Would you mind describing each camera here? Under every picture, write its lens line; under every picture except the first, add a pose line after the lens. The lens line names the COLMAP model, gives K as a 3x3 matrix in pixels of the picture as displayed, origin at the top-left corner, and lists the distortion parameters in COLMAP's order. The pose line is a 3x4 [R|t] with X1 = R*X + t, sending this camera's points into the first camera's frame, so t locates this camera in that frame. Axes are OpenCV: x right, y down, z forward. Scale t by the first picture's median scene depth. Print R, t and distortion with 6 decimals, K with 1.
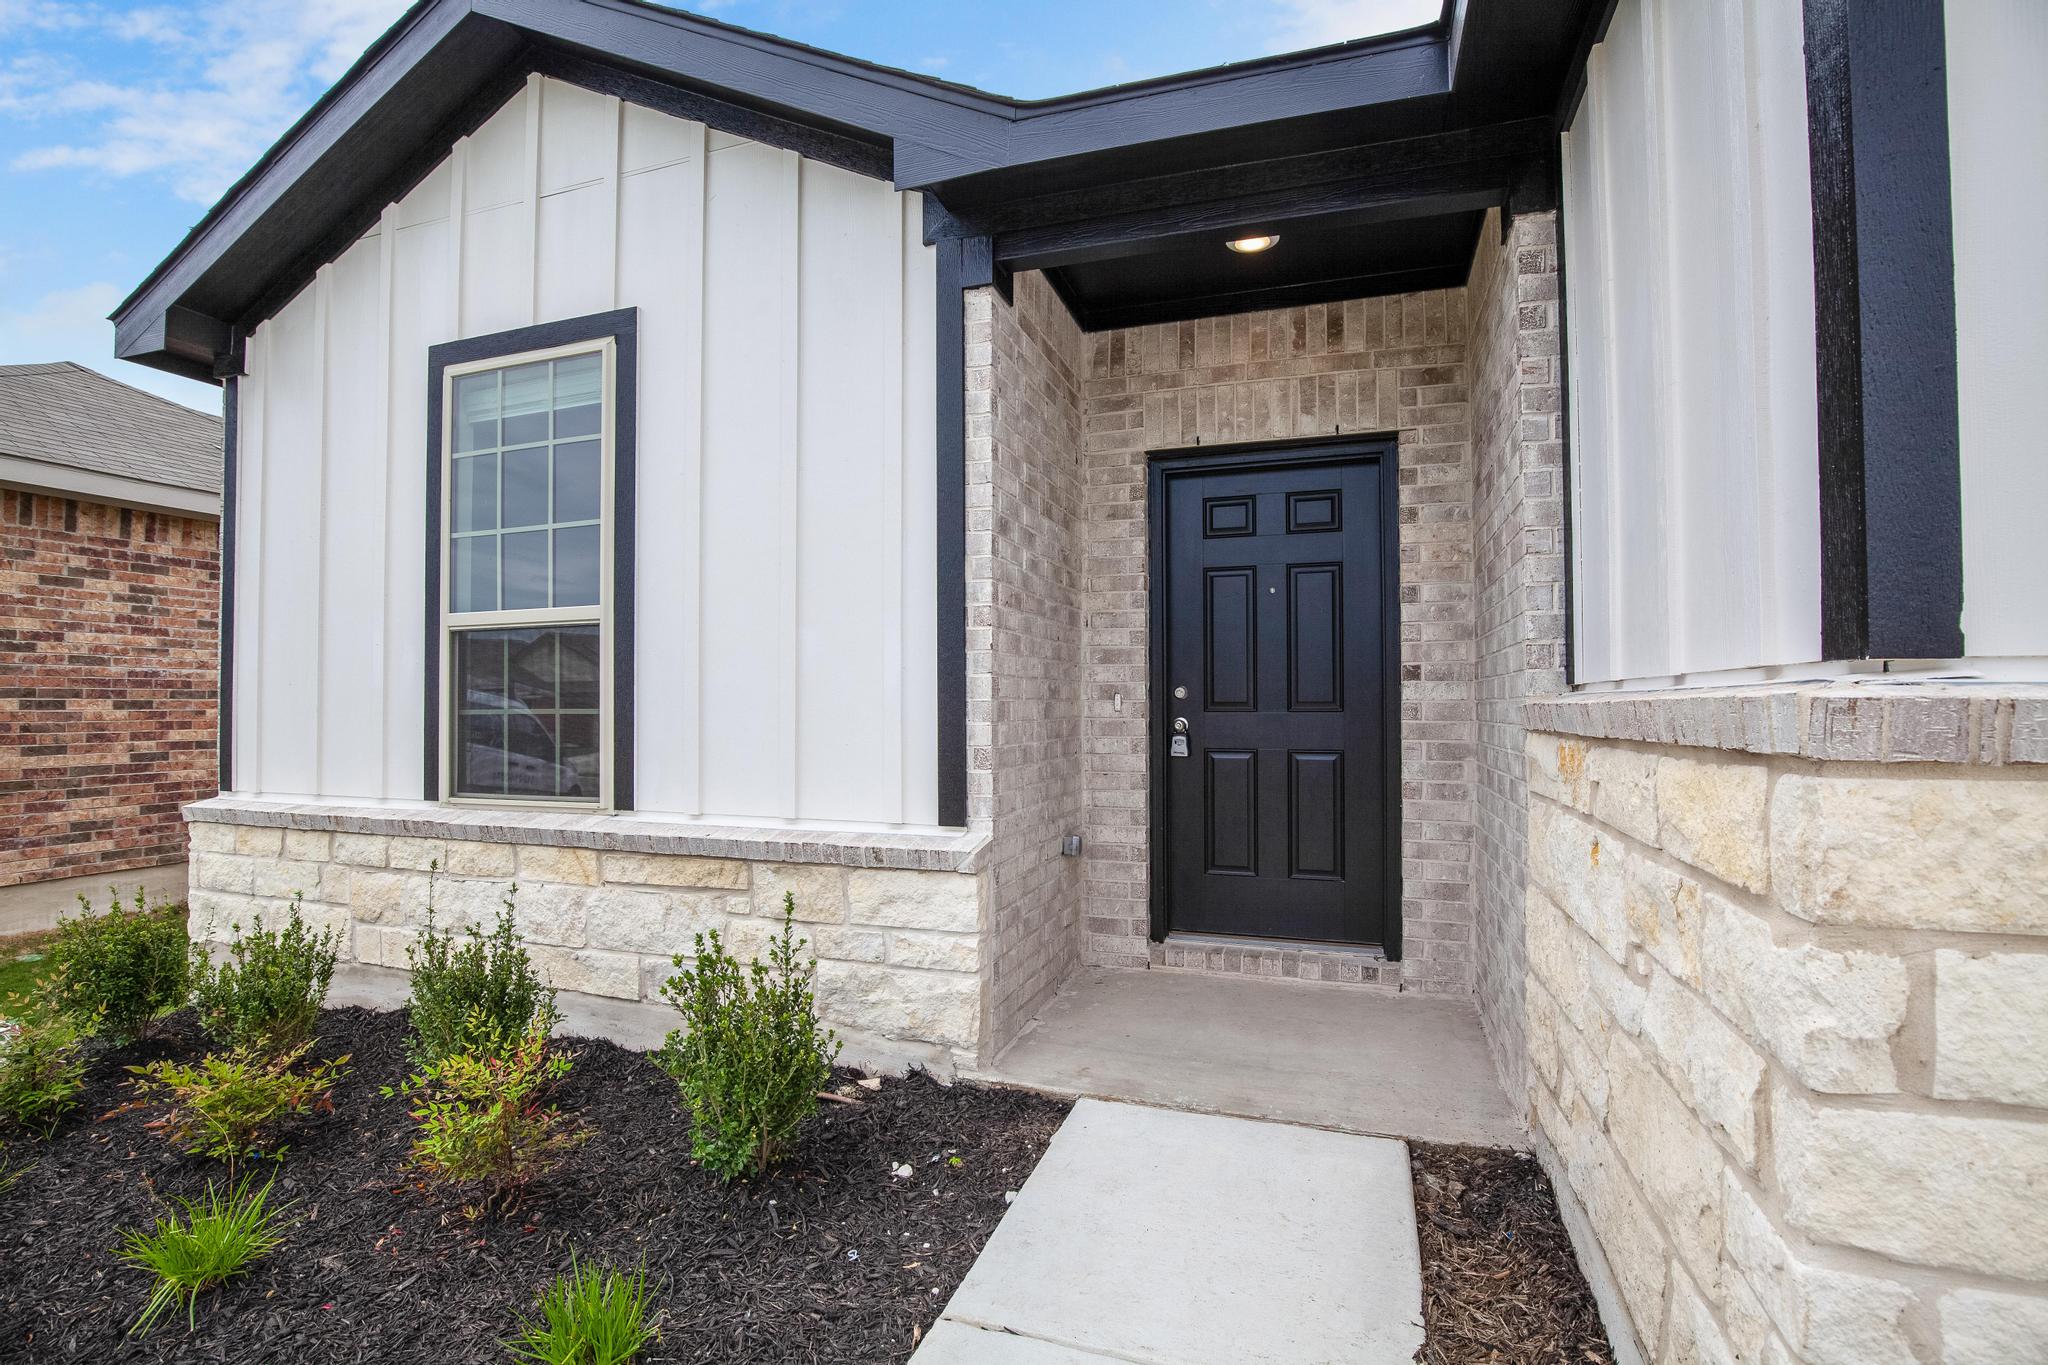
lens RADIAL K [[935.1, 0, 1033.2], [0, 935.1, 688.6], [0, 0, 1]] dist [-0.037323, 0.008473]
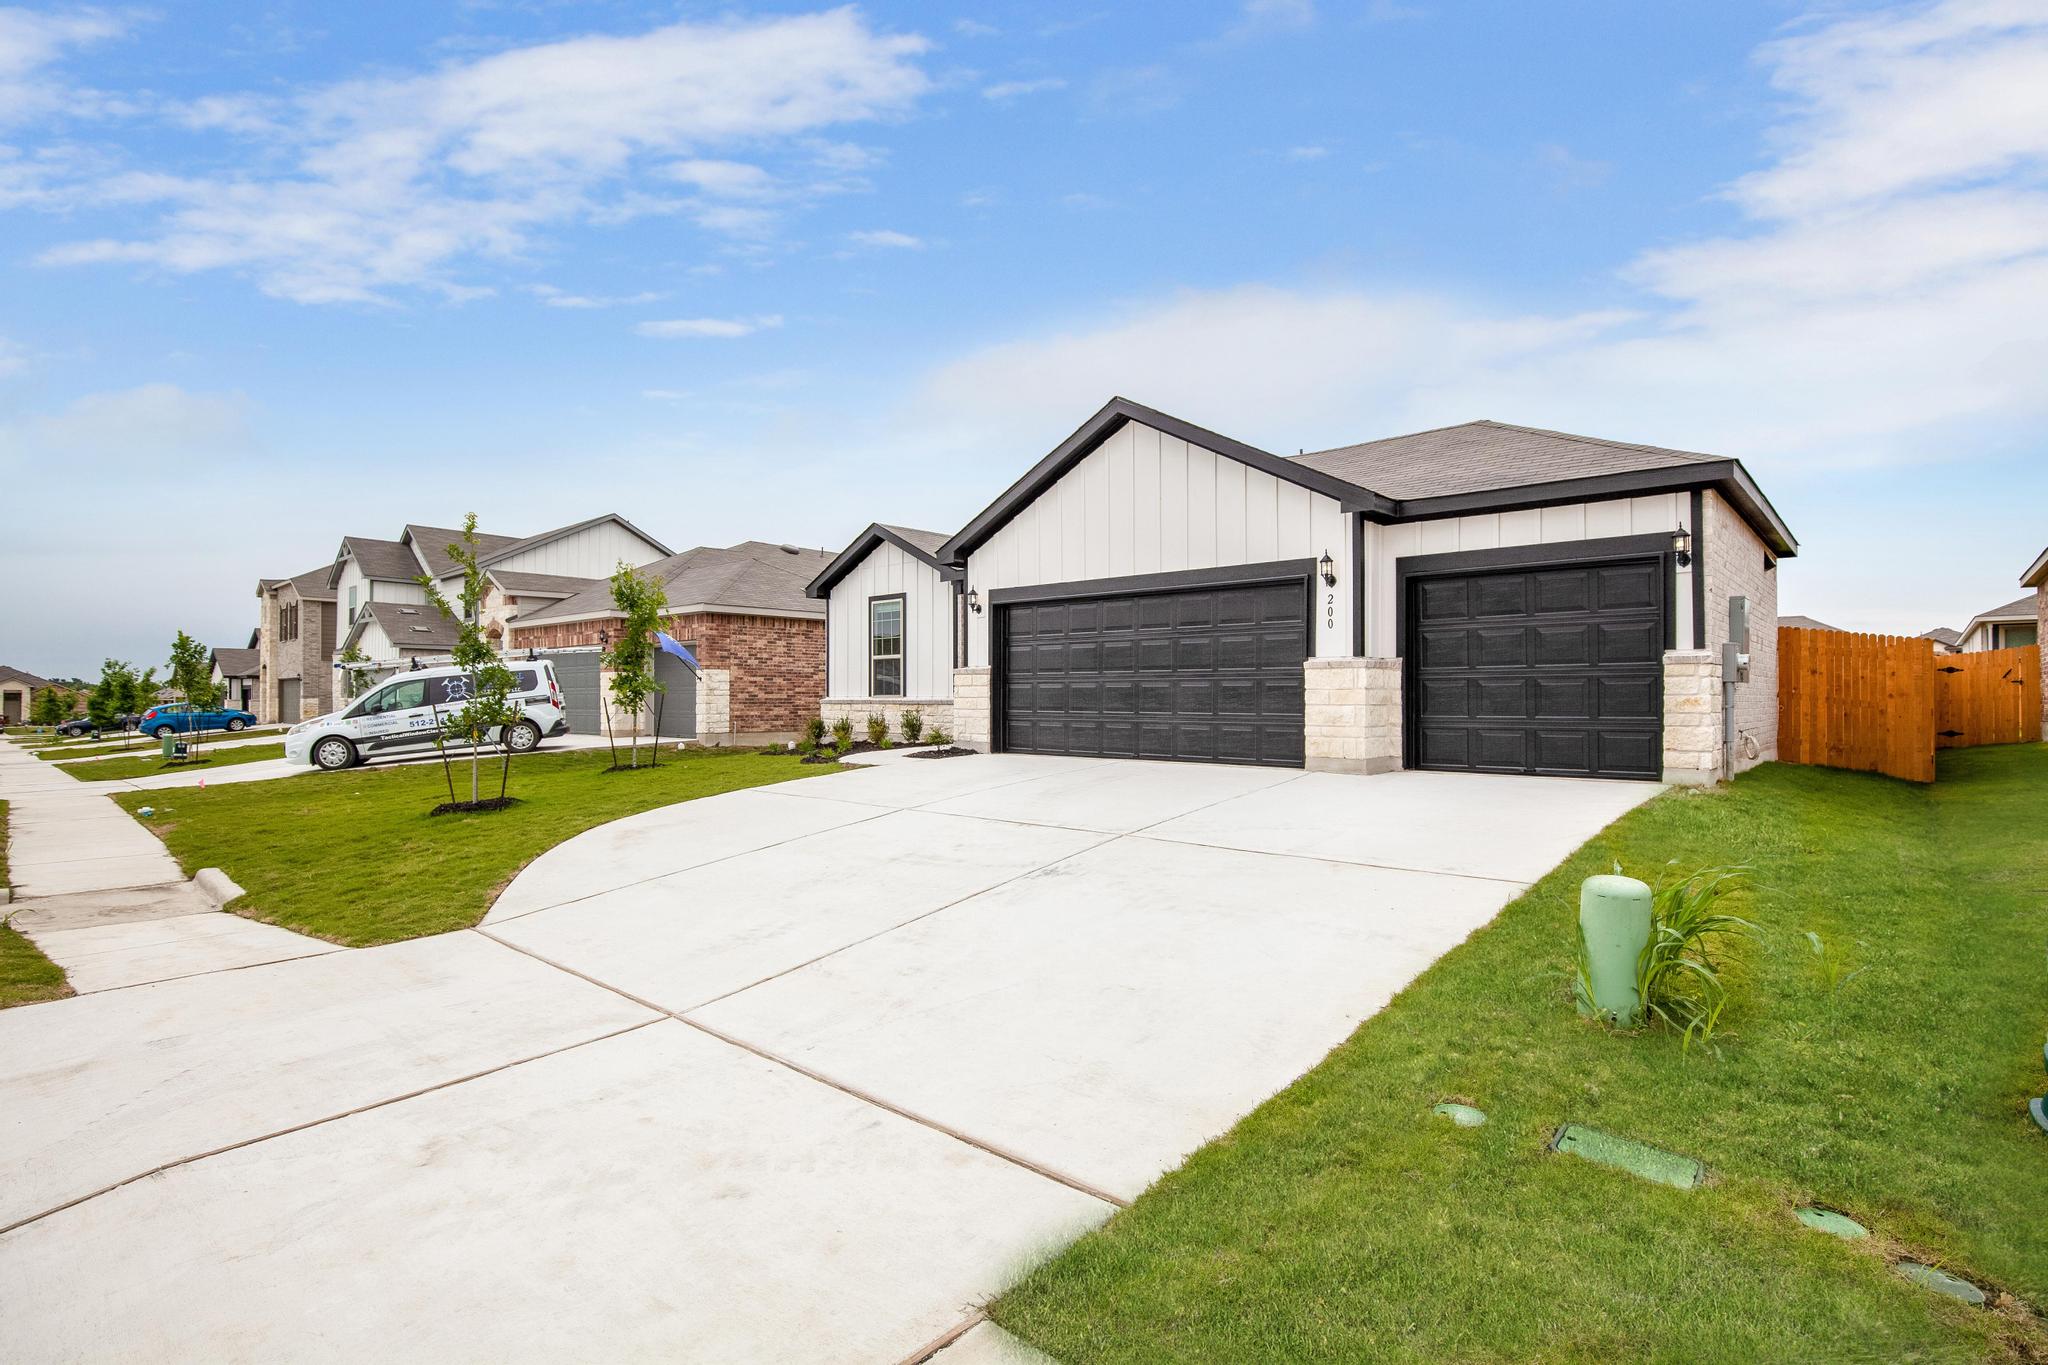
lens RADIAL K [[958.1, 0, 1024.0], [0, 958.1, 682.5], [0, 0, 1]] dist [0.000101, -0.000002]
pose [[0.916167, -0.004972, -0.400765, 1.949175], [0.005610, 0.999984, 0.000417, 0.054313], [0.400757, -0.002630, 0.916181, -3.044734]]
